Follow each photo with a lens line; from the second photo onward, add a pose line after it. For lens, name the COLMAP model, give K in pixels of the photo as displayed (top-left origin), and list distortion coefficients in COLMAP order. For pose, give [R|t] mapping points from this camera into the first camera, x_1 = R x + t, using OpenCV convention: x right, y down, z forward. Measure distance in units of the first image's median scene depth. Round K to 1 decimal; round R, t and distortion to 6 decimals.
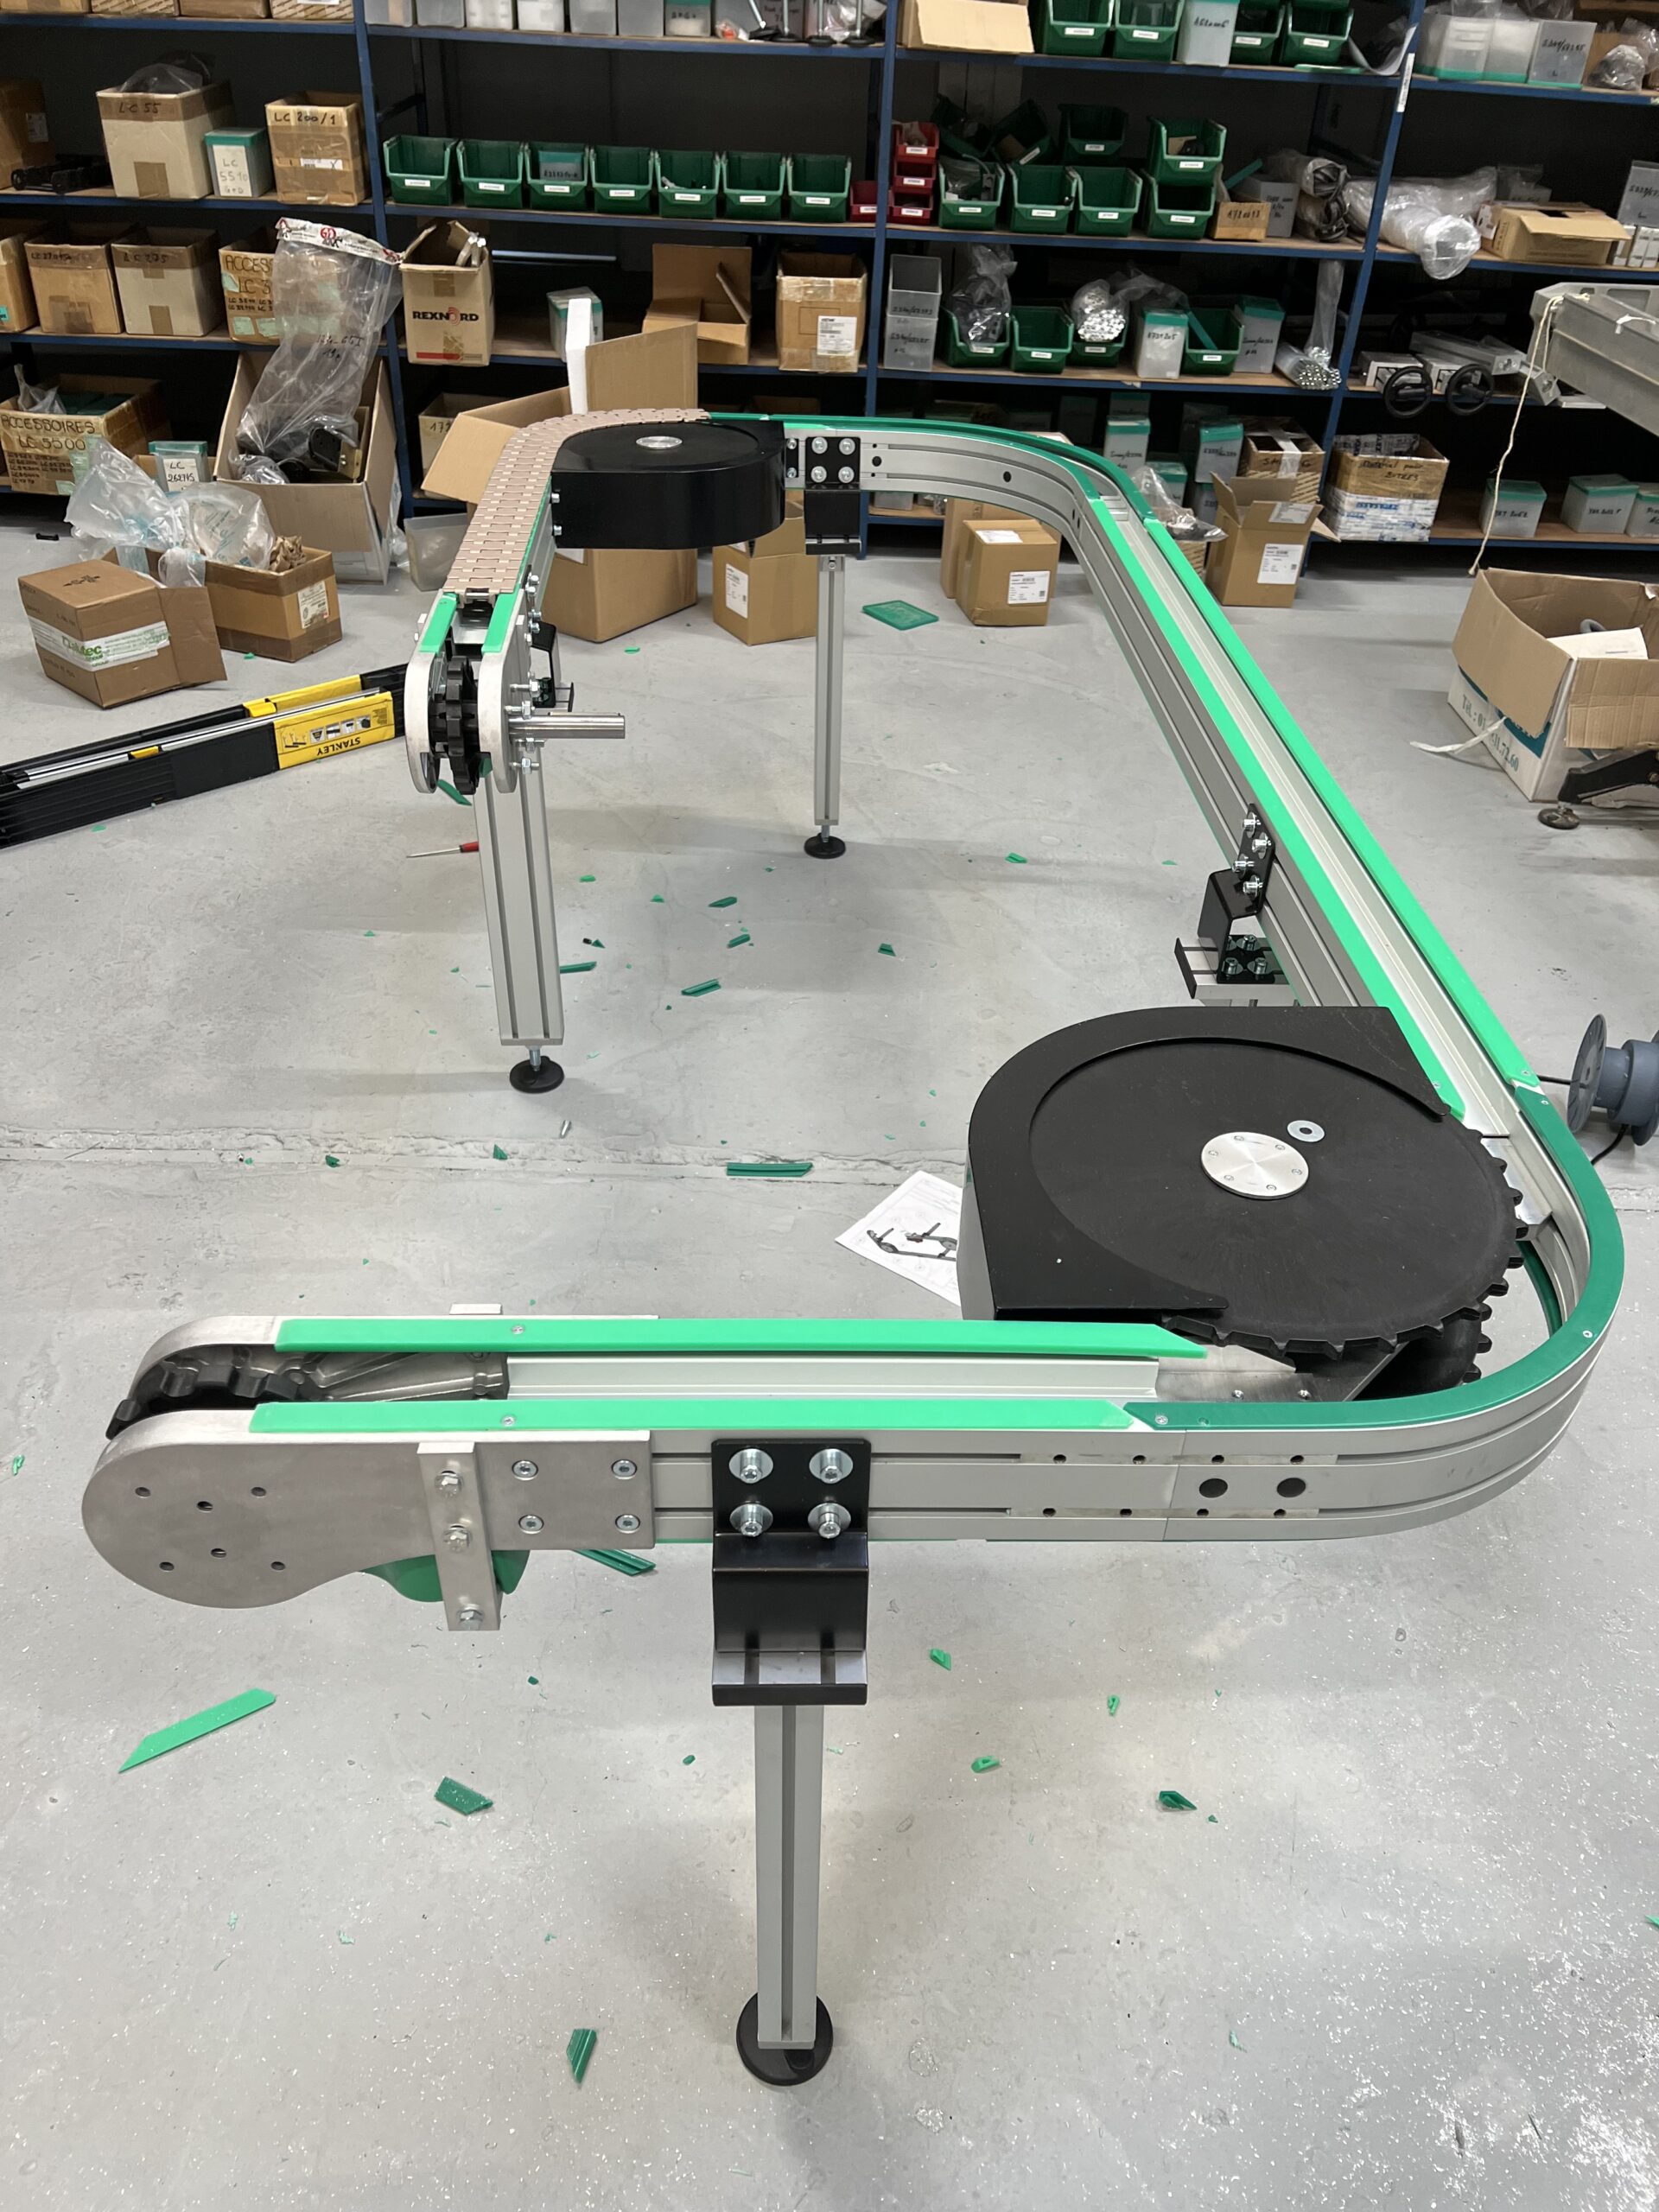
lens RADIAL K [[1677.4, 0, 836.2], [0, 1677.4, 1138.3], [0, 0, 1]] dist [0.039464, -0.044970]
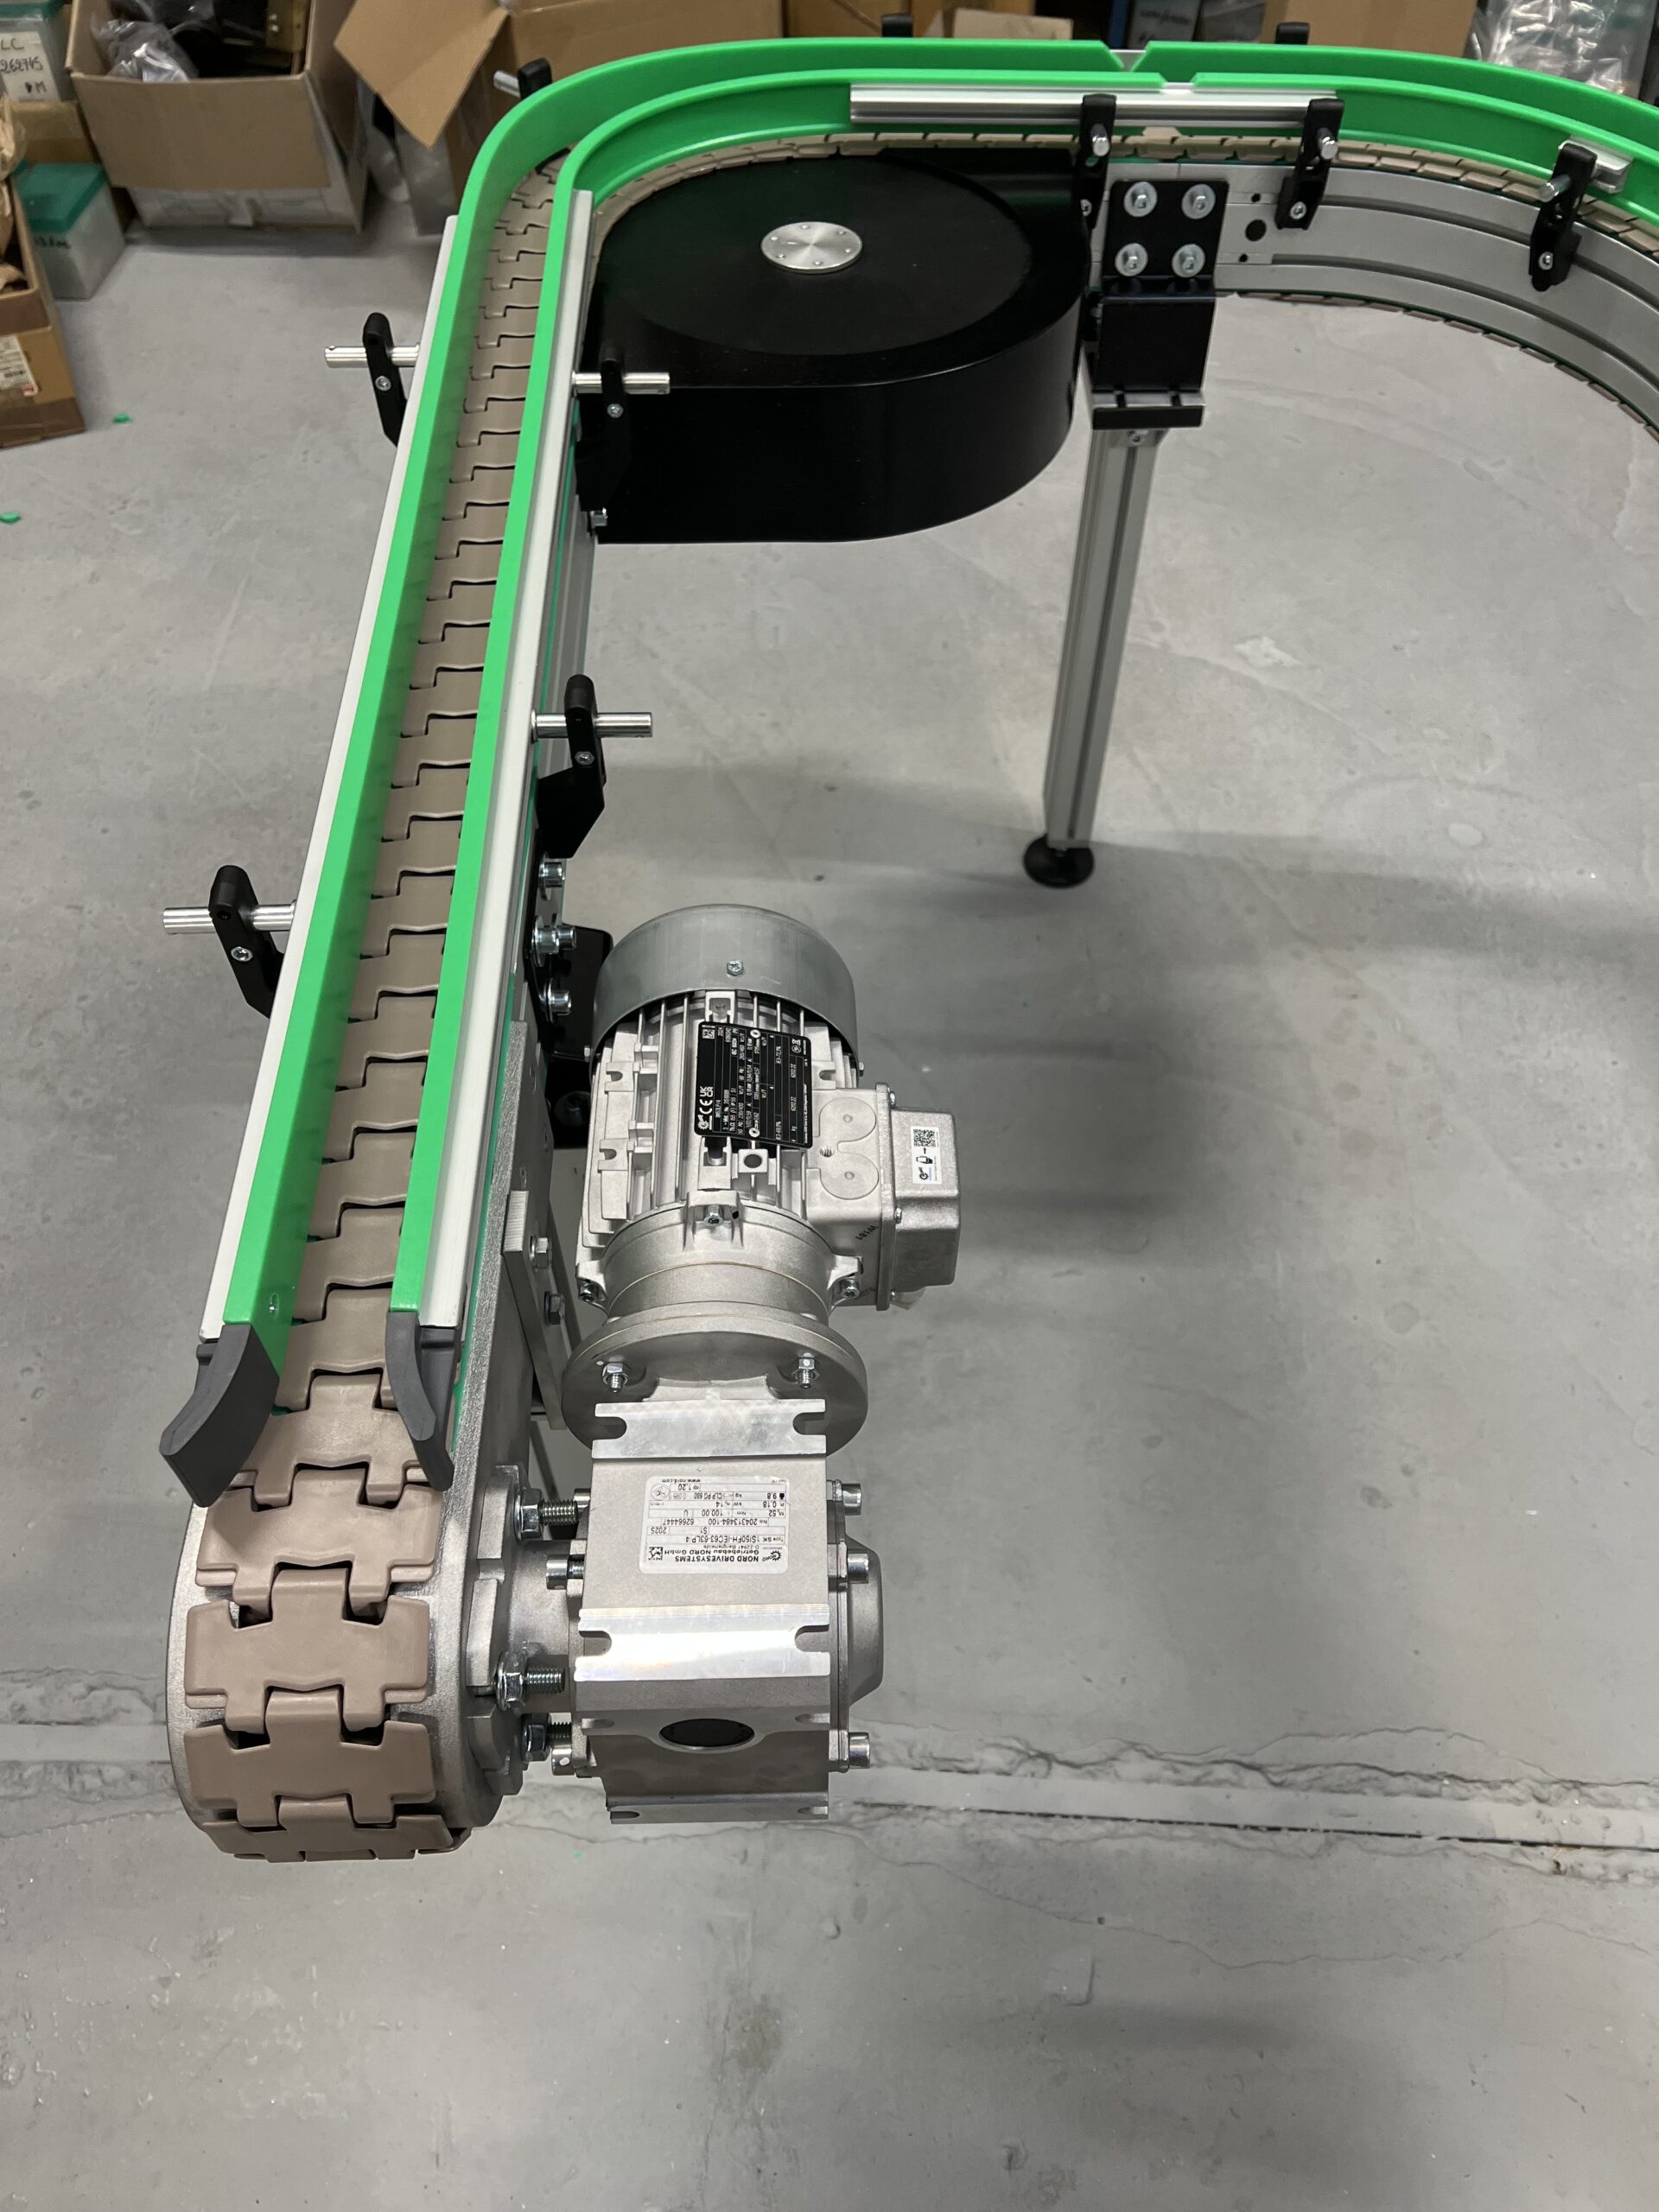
lens RADIAL K [[1667.9, 0, 841.2], [0, 1667.9, 1115.0], [0, 0, 1]] dist [0.033979, -0.043140]
pose [[0.998500, 0.021725, -0.050254, -0.047137], [-0.006474, 0.958309, 0.285660, -0.197852], [0.054365, -0.284906, 0.957013, 0.315352]]
